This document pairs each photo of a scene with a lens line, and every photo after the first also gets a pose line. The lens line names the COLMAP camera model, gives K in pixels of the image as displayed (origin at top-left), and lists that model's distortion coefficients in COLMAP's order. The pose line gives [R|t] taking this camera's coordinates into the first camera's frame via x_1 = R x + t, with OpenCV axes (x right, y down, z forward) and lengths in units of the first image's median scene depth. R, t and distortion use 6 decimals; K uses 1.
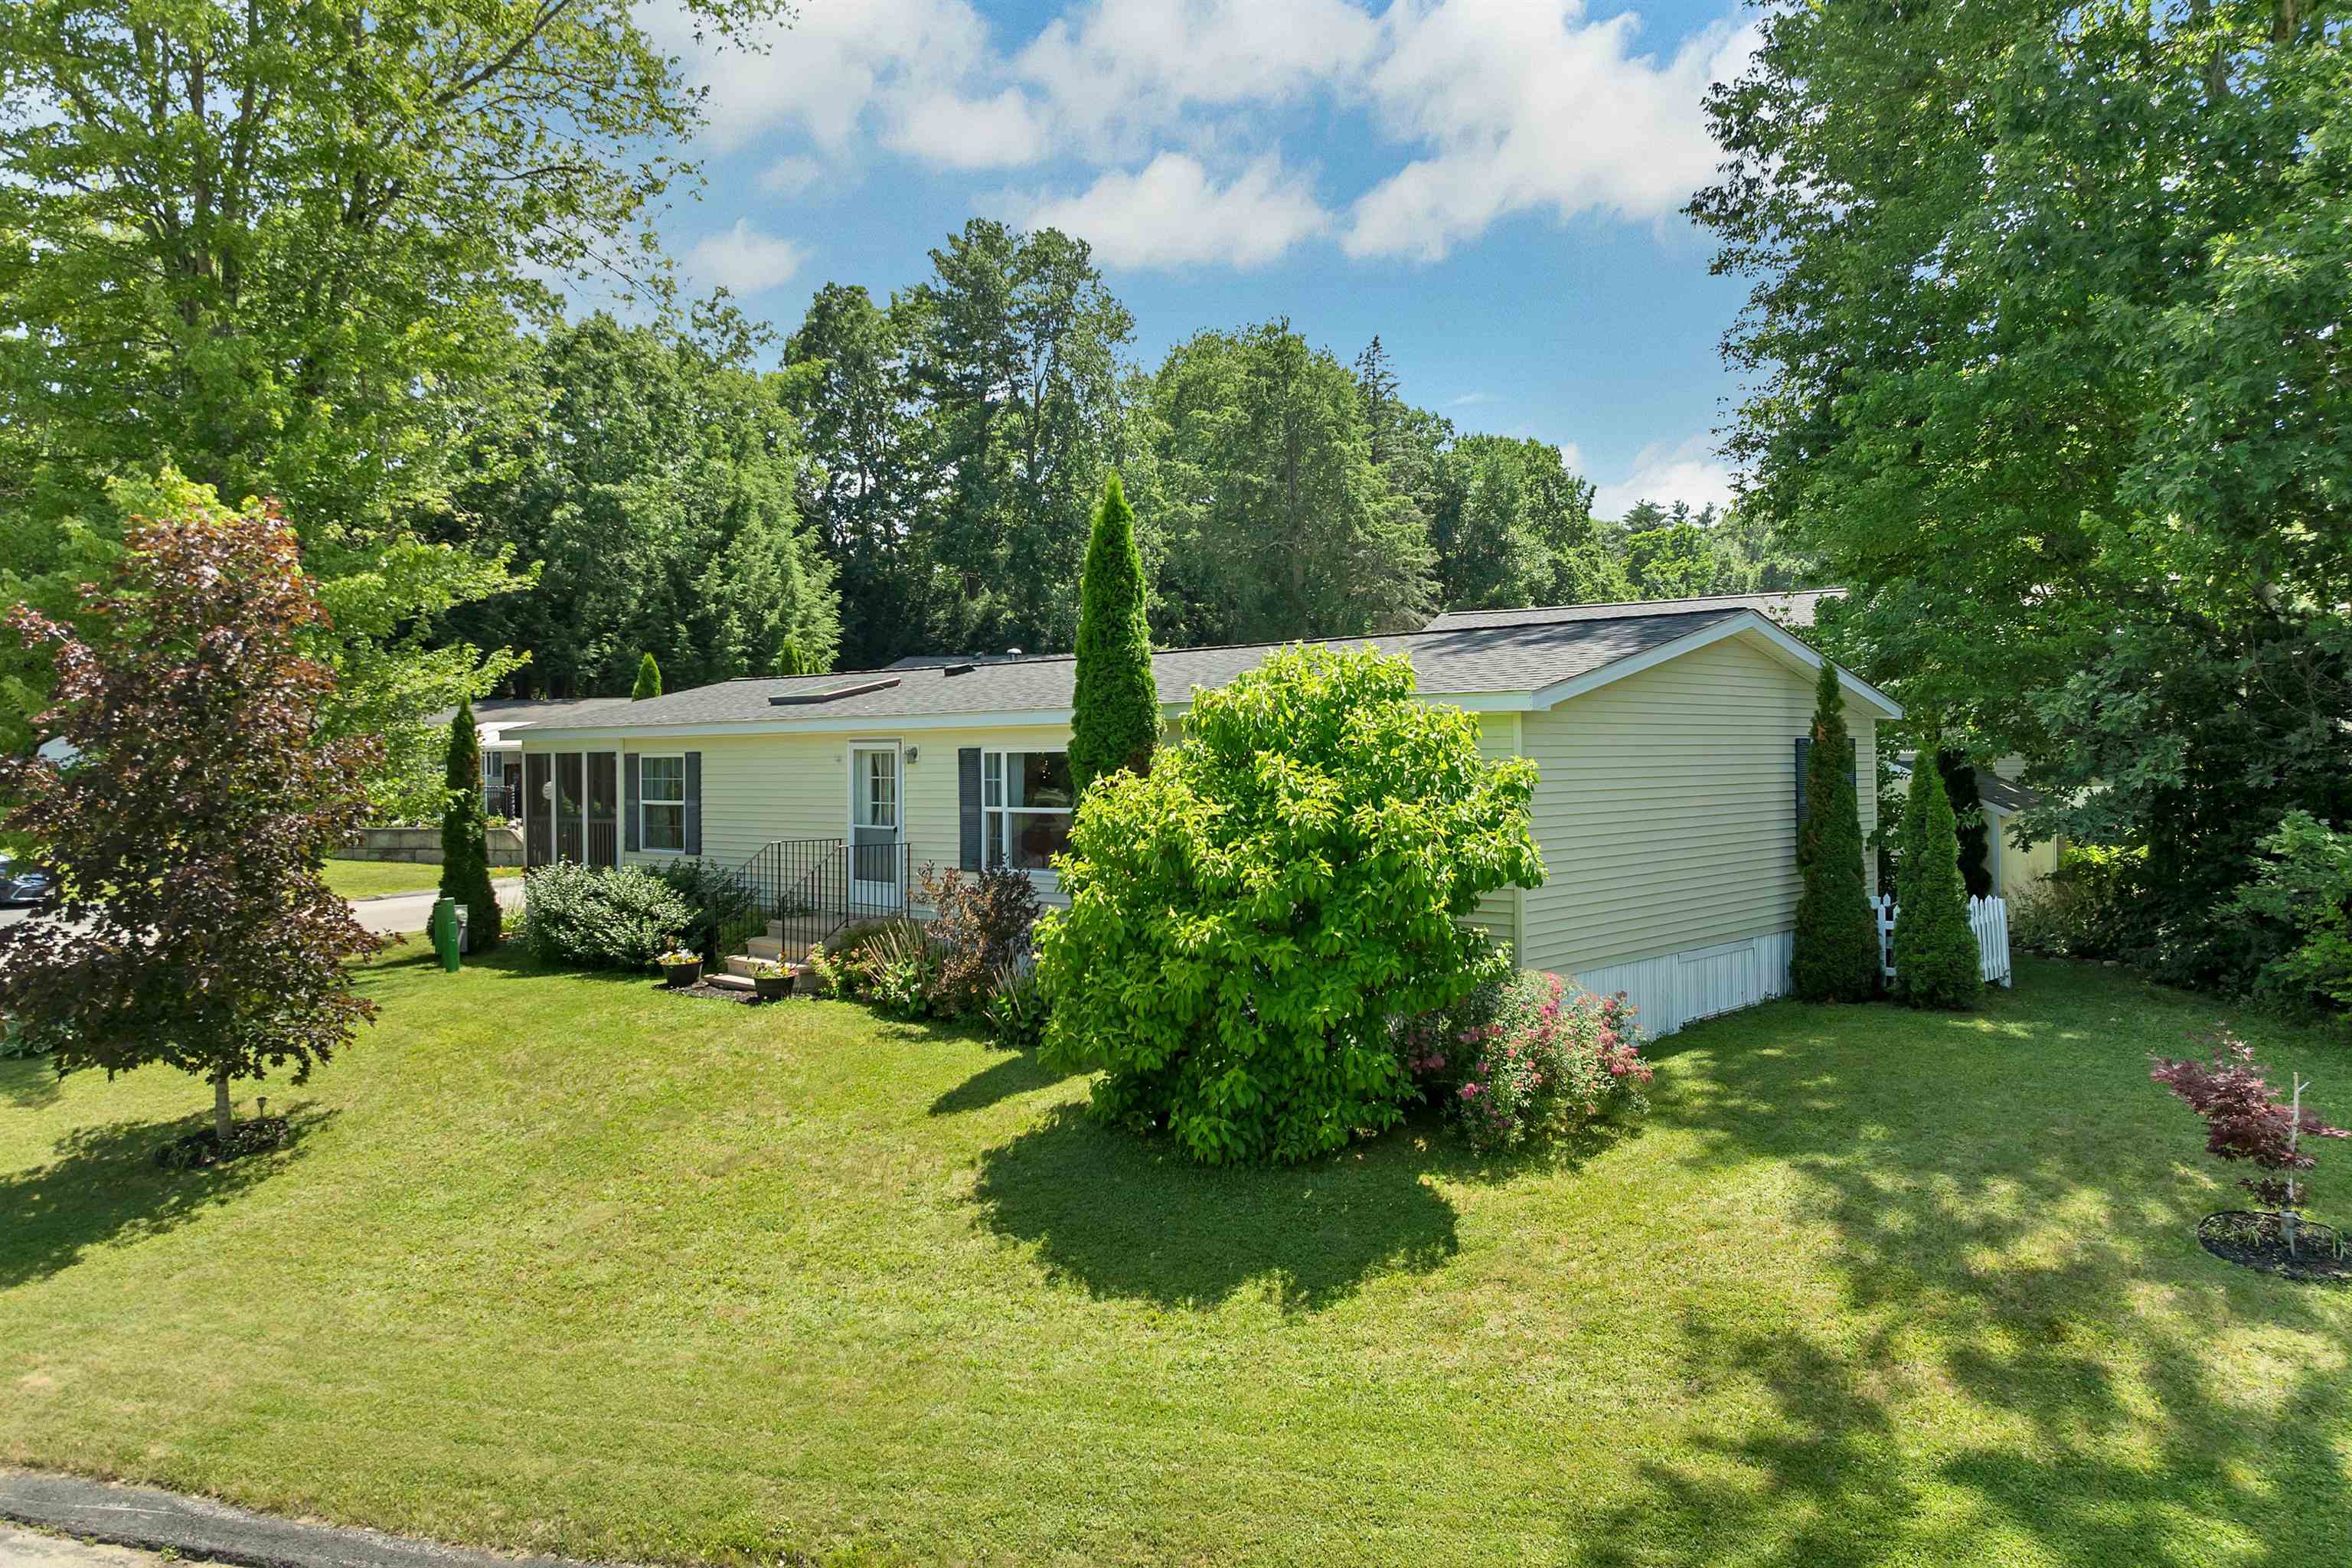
lens RADIAL K [[1709.0, 0, 1176.0], [0, 1709.0, 784.0], [0, 0, 1]] dist [-0.038723, 0.007650]
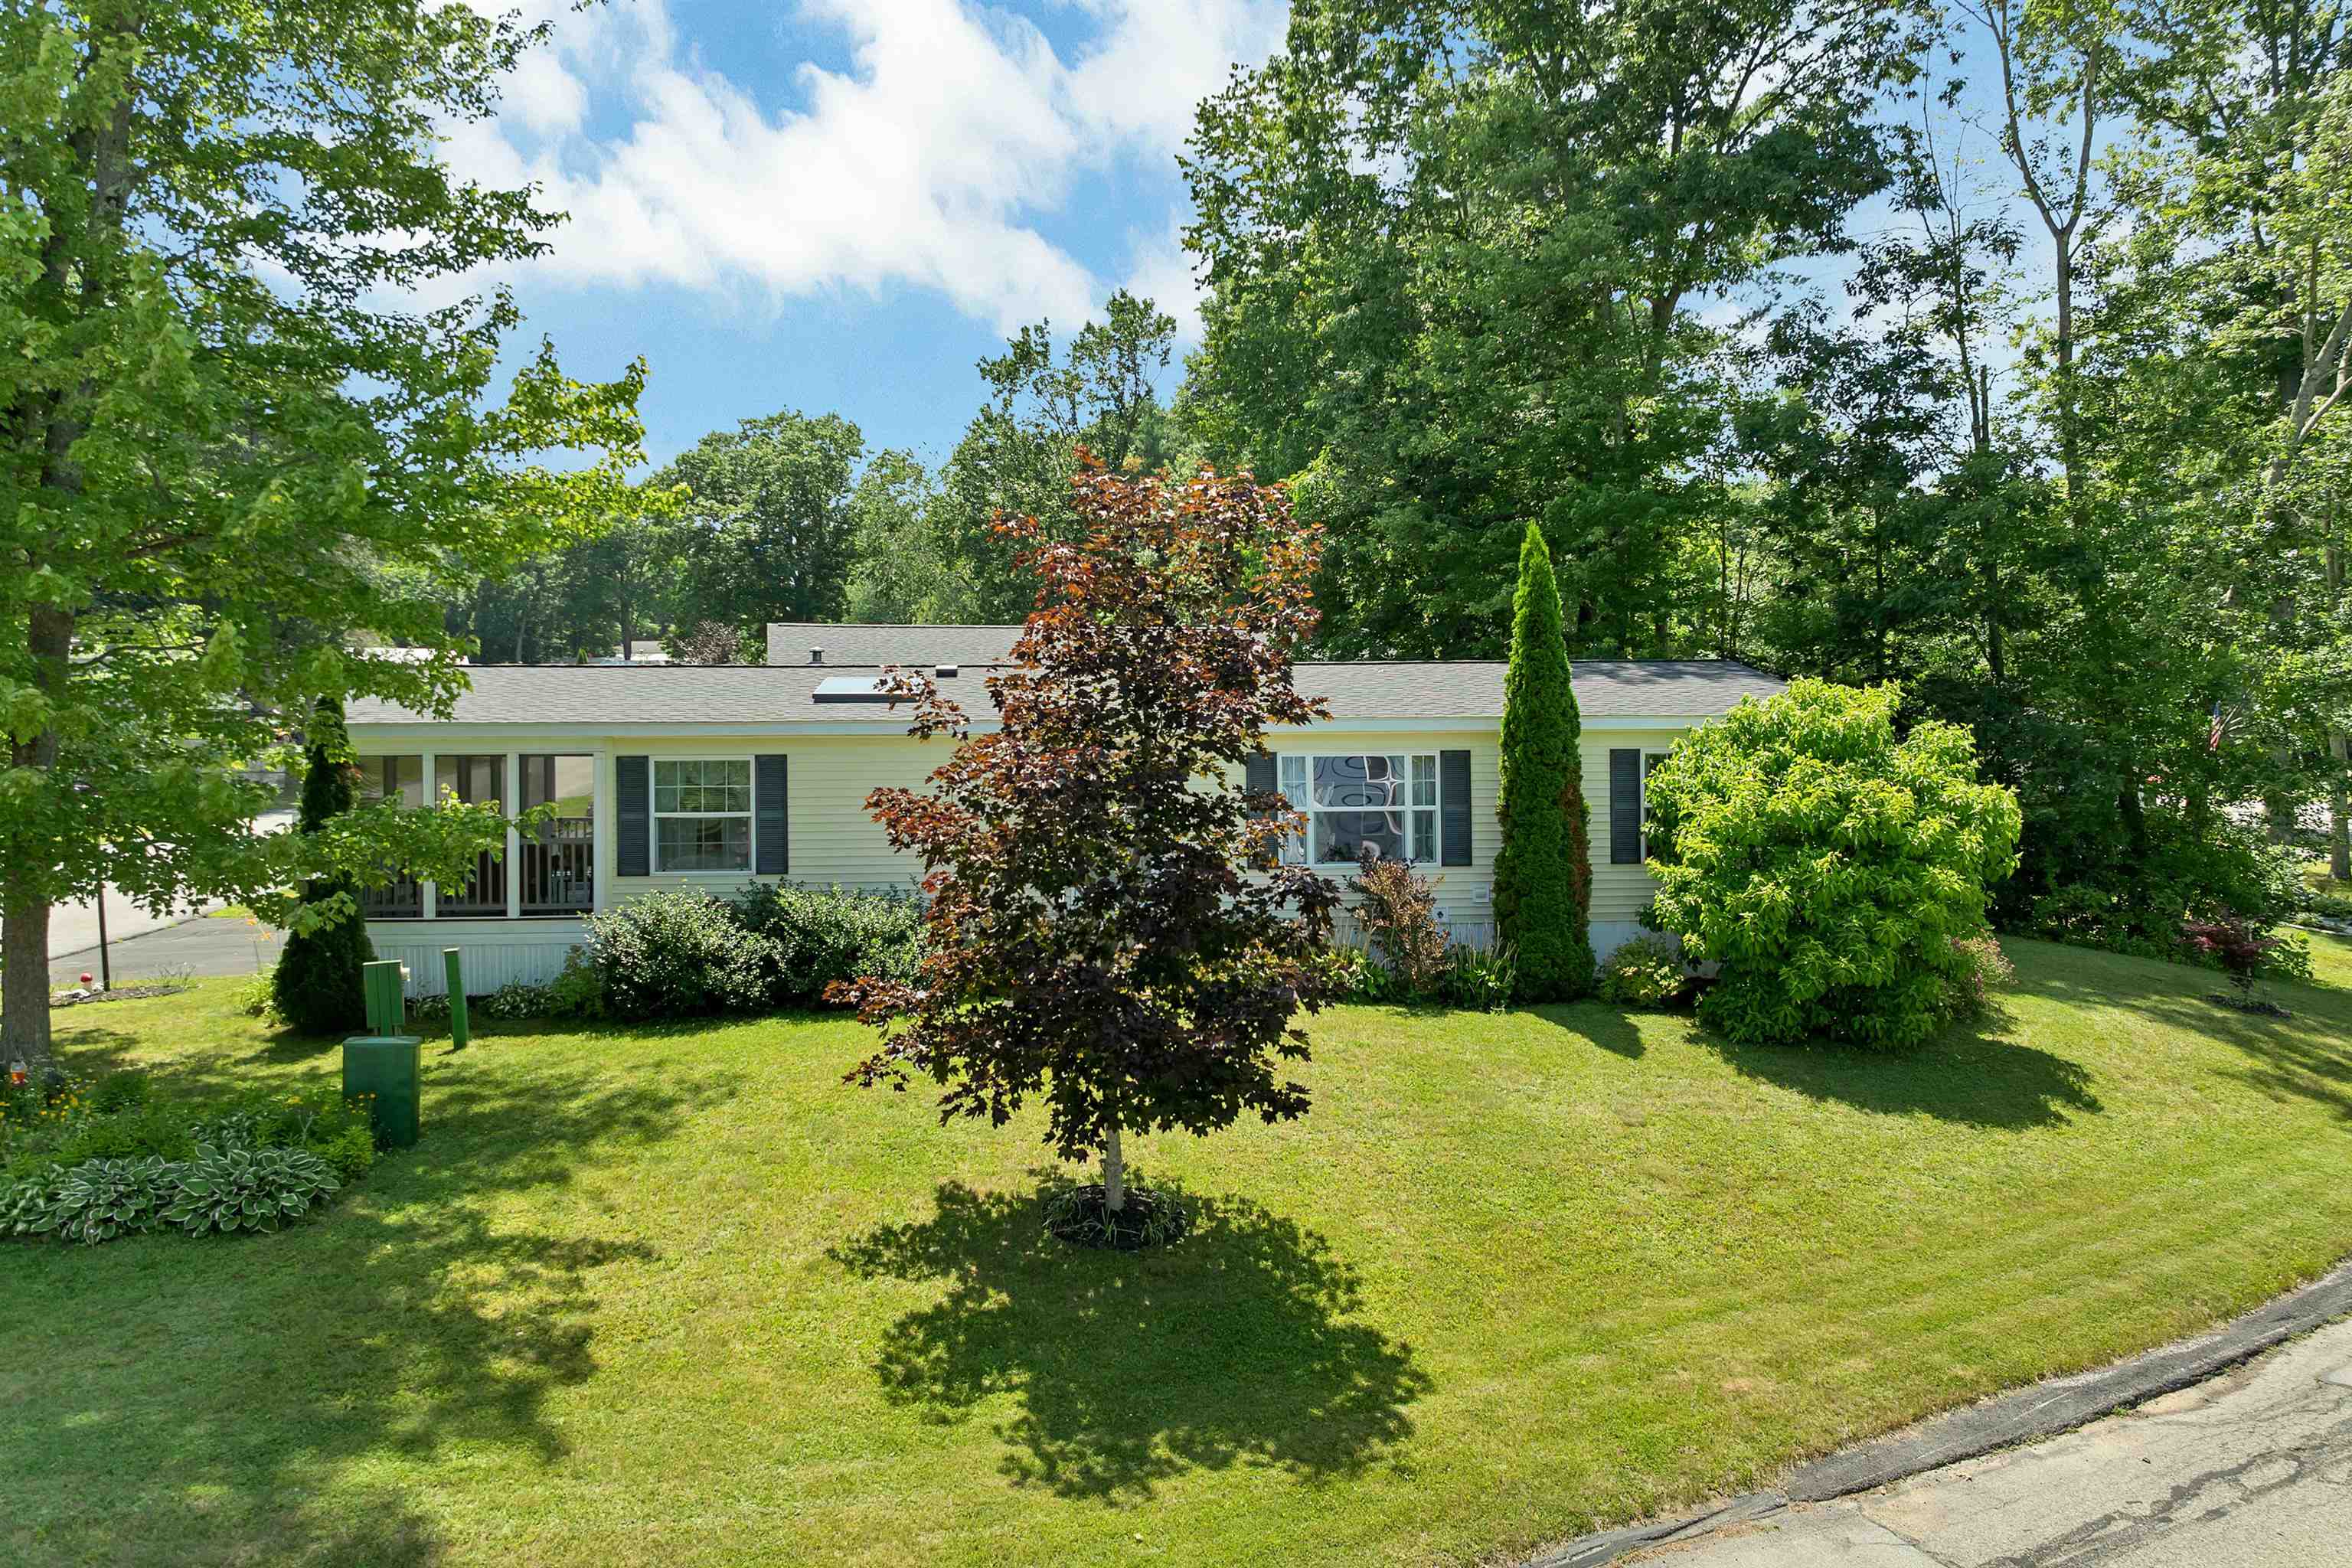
lens RADIAL K [[1709.0, 0, 1176.0], [0, 1709.0, 784.0], [0, 0, 1]] dist [-0.038723, 0.007650]
pose [[0.688404, -0.001923, 0.725325, -0.943261], [0.010535, 0.999918, -0.007348, 0.004905], [-0.725251, 0.012700, 0.688368, 0.317666]]
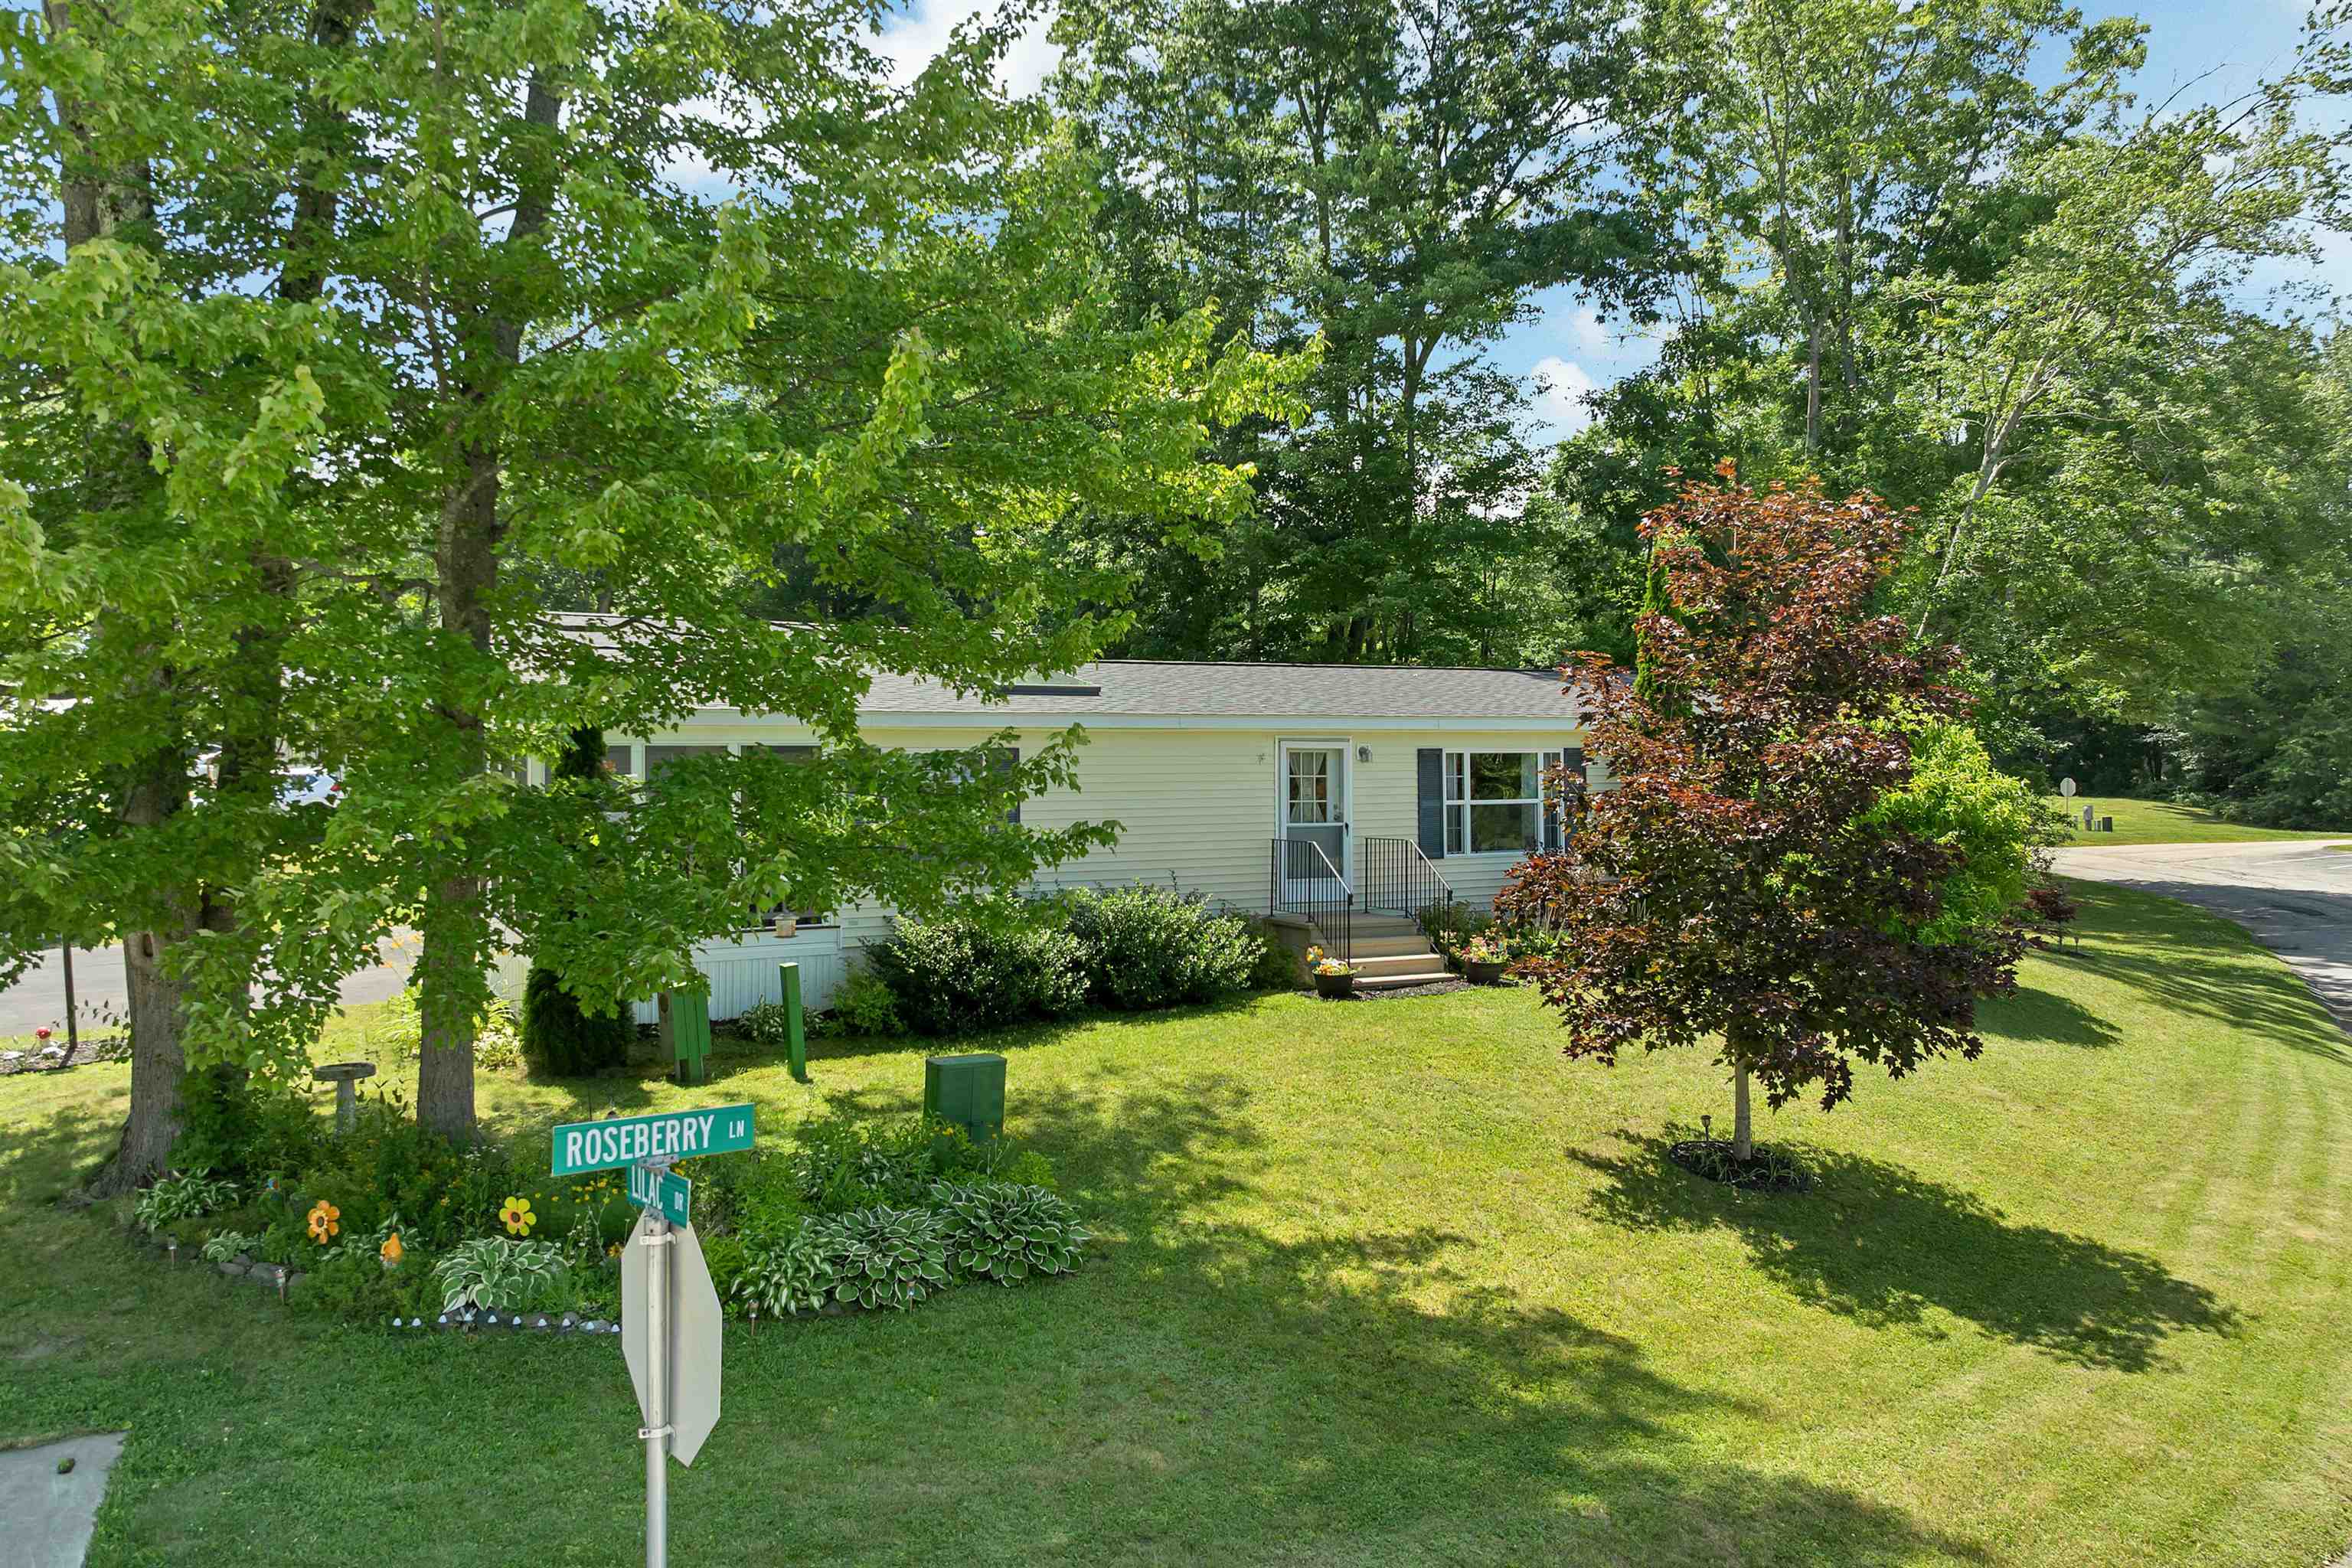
lens RADIAL K [[1709.0, 0, 1176.0], [0, 1709.0, 784.0], [0, 0, 1]] dist [-0.038723, 0.007650]
pose [[0.340605, 0.002438, 0.940203, -1.251586], [0.016443, 0.999828, -0.008550, 0.008904], [-0.940063, 0.018371, 0.340506, 0.788082]]
